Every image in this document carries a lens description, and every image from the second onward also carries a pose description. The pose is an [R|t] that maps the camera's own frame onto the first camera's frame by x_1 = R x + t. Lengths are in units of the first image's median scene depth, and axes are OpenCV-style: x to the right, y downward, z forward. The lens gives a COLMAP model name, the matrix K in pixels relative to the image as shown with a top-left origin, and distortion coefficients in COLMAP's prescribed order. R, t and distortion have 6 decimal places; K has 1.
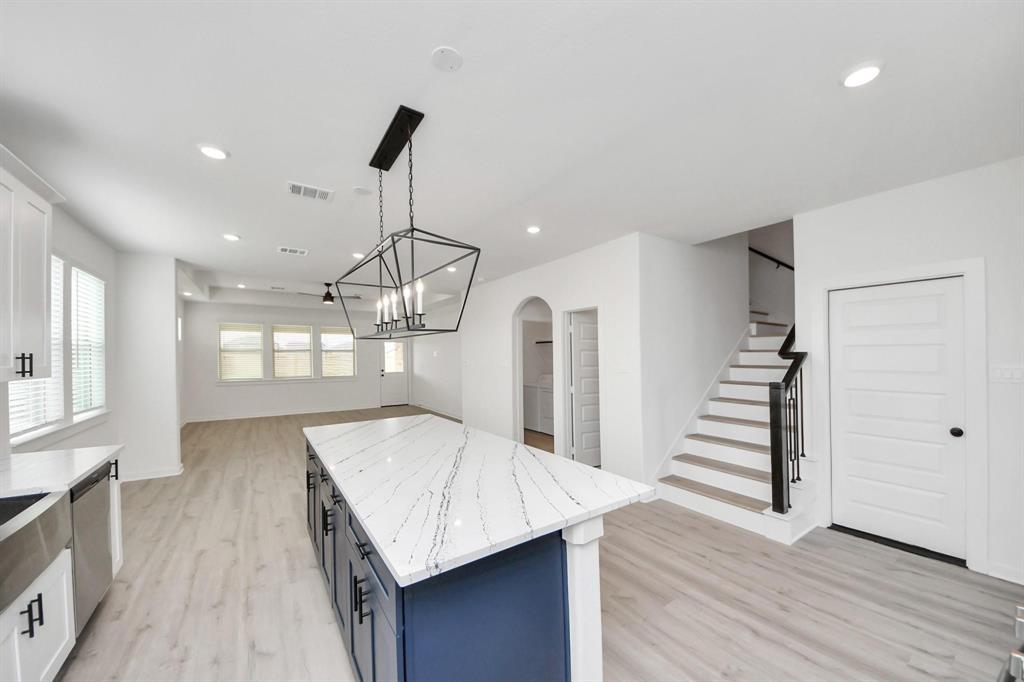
lens RADIAL K [[380.0, 0, 520.7], [0, 380.0, 348.5], [0, 0, 1]] dist [0.025471, -0.014757]
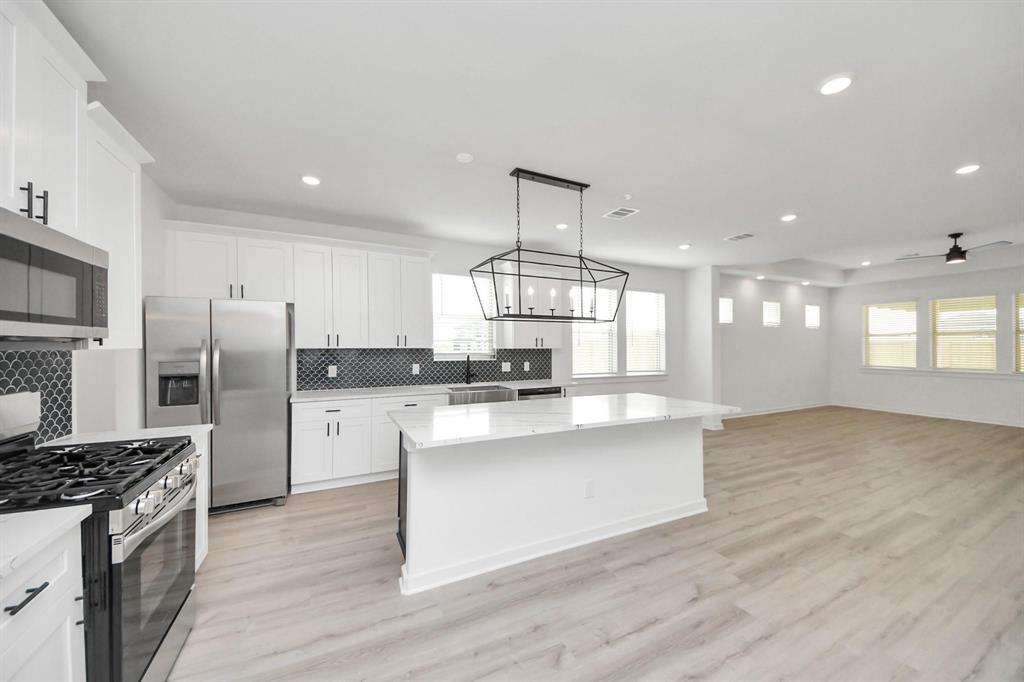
lens RADIAL K [[366.2, 0, 512.0], [0, 366.2, 341.0], [0, 0, 1]] dist [0.021340, -0.012664]
pose [[-0.158833, -0.002068, -0.987303, 0.508056], [0.016114, 0.999859, -0.004687, 0.024574], [0.987174, -0.016654, -0.158778, 0.569547]]
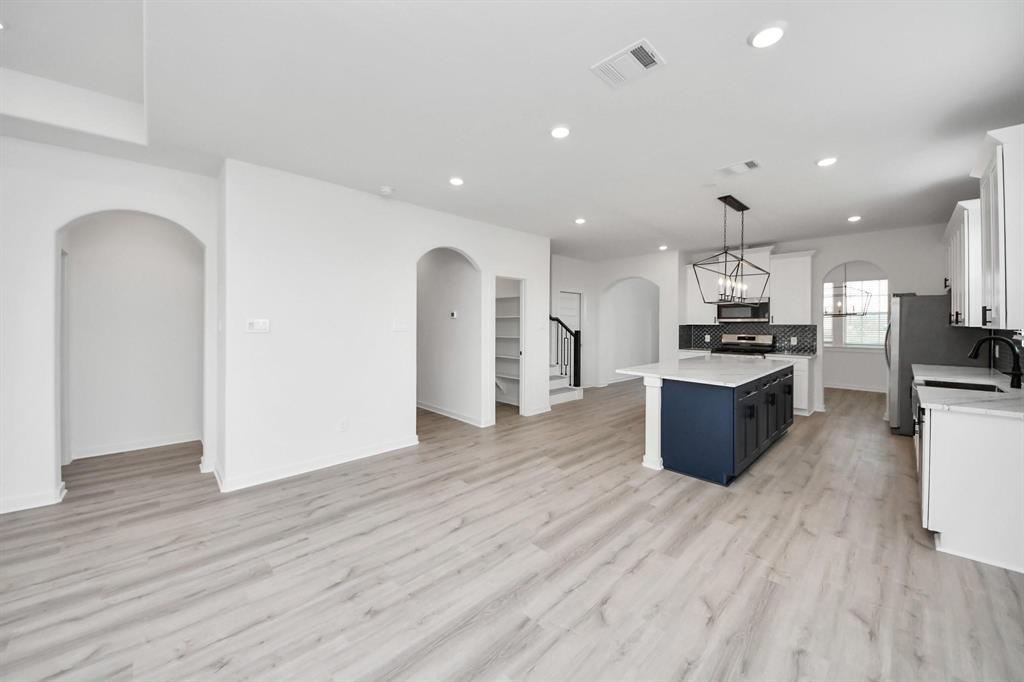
lens RADIAL K [[380.0, 0, 520.7], [0, 380.0, 348.5], [0, 0, 1]] dist [0.025471, -0.014757]
pose [[-0.185254, -0.062926, 0.980674, -1.012078], [-0.022808, 0.997954, 0.059727, 0.055852], [-0.982426, -0.011303, -0.186311, 1.244885]]
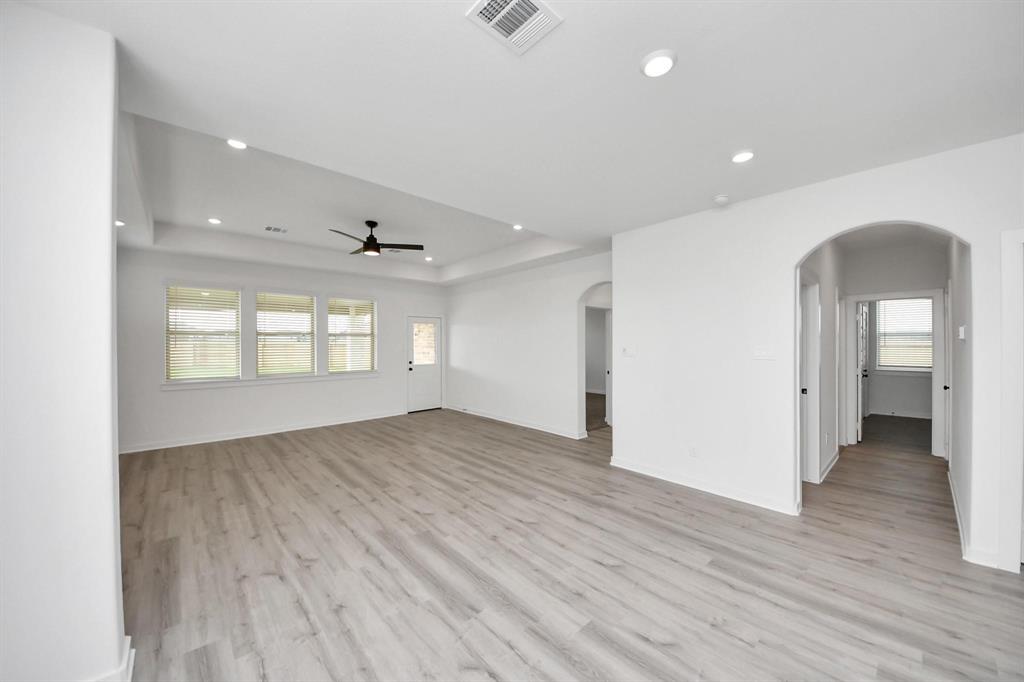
lens RADIAL K [[366.2, 0, 512.0], [0, 366.2, 341.0], [0, 0, 1]] dist [0.021340, -0.012664]
pose [[0.990948, -0.001176, 0.134244, -0.658625], [-0.000248, 0.999944, 0.010589, 0.023976], [-0.134249, -0.010527, 0.990892, 0.708808]]
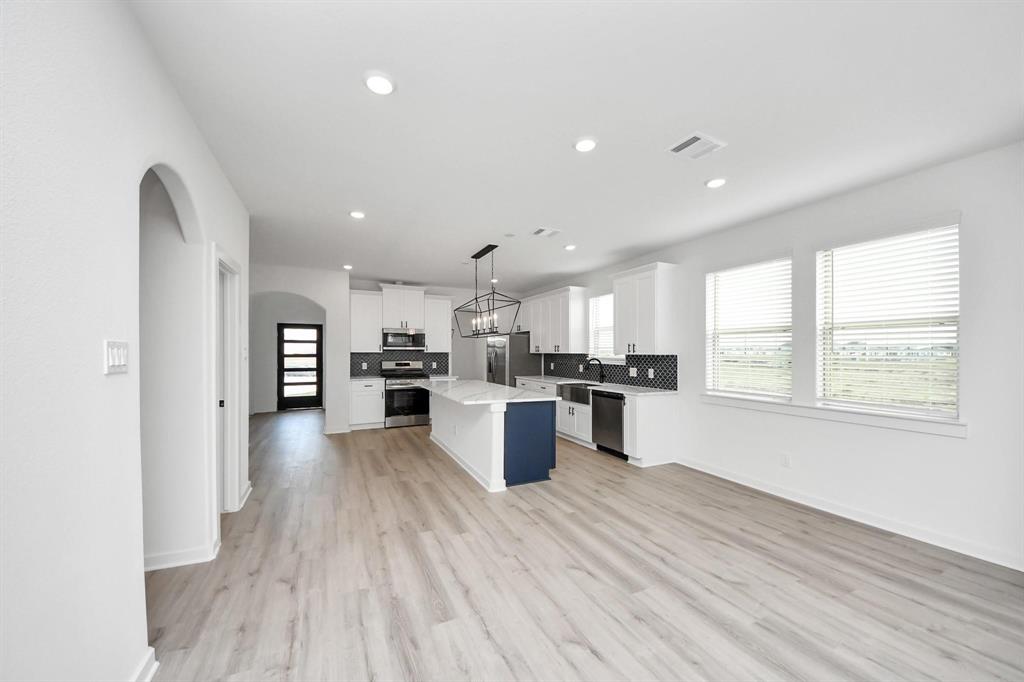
lens RADIAL K [[365.5, 0, 523.9], [0, 365.5, 358.6], [0, 0, 1]] dist [0.023739, -0.012917]
pose [[-0.990935, -0.006094, 0.134201, -0.433133], [-0.007085, 0.999951, -0.006912, 0.067231], [-0.134153, -0.007800, -0.990930, 1.608372]]
